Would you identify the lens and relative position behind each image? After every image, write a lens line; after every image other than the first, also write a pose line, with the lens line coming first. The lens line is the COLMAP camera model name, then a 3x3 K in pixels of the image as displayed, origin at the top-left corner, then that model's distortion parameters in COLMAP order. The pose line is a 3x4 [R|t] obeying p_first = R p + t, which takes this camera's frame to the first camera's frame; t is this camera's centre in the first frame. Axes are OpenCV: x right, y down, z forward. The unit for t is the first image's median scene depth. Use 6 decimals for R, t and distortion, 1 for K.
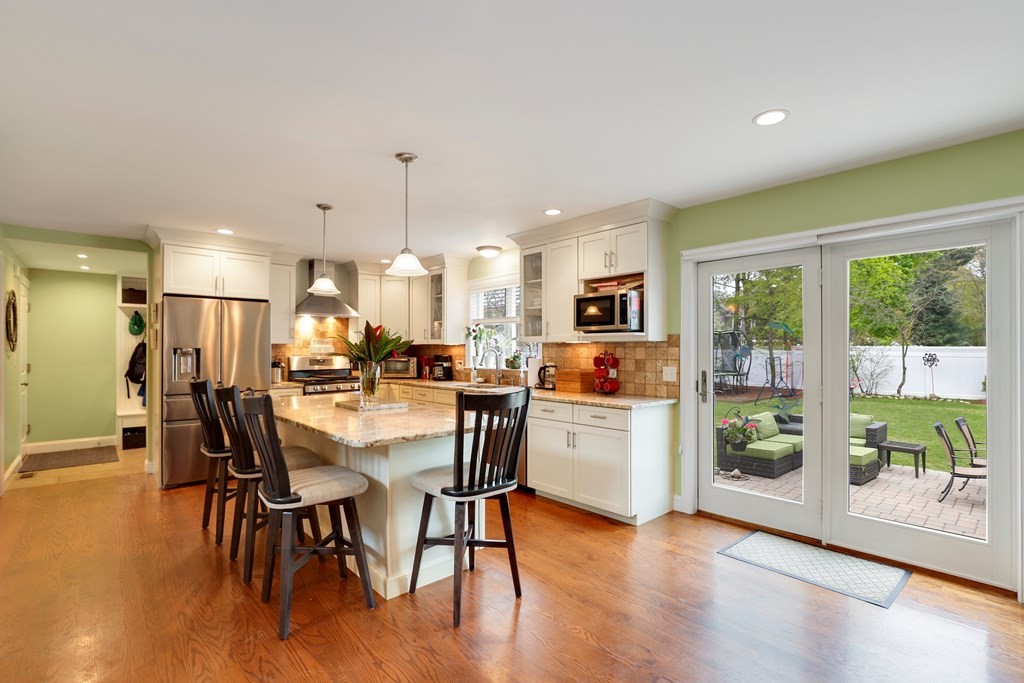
lens RADIAL K [[471.6, 0, 514.9], [0, 471.6, 343.1], [0, 0, 1]] dist [-0.015900, 0.001747]
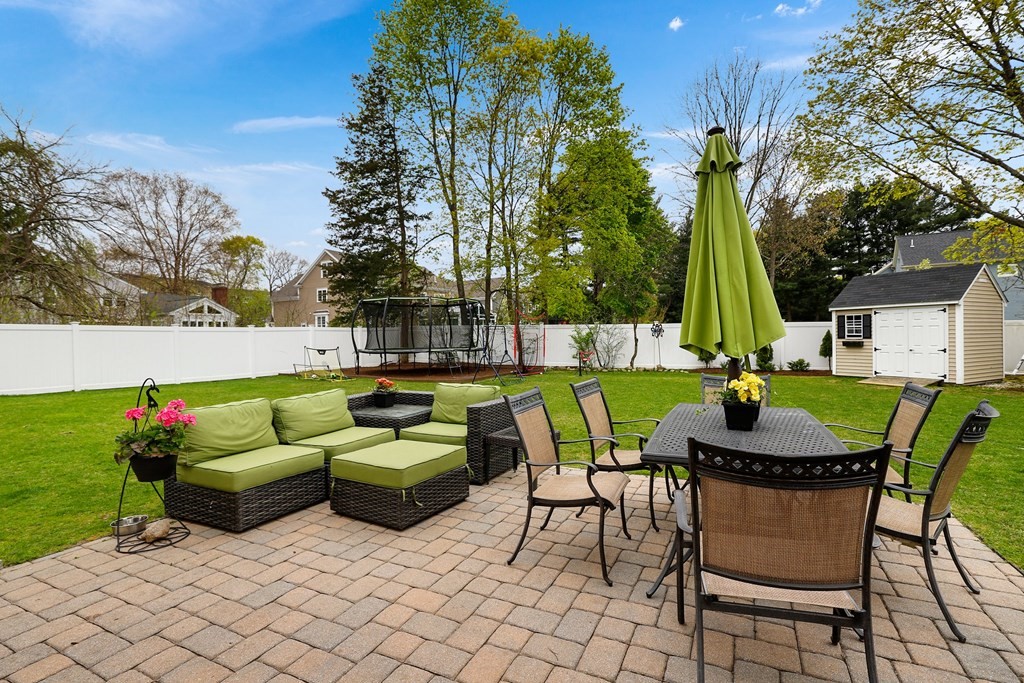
lens RADIAL K [[471.6, 0, 517.6], [0, 471.6, 339.3], [0, 0, 1]] dist [-0.015900, 0.001747]
pose [[0.926253, -0.015145, 0.376597, 0.233908], [0.010414, 0.999839, 0.014597, 0.036020], [-0.376757, -0.009598, 0.926262, 0.177701]]
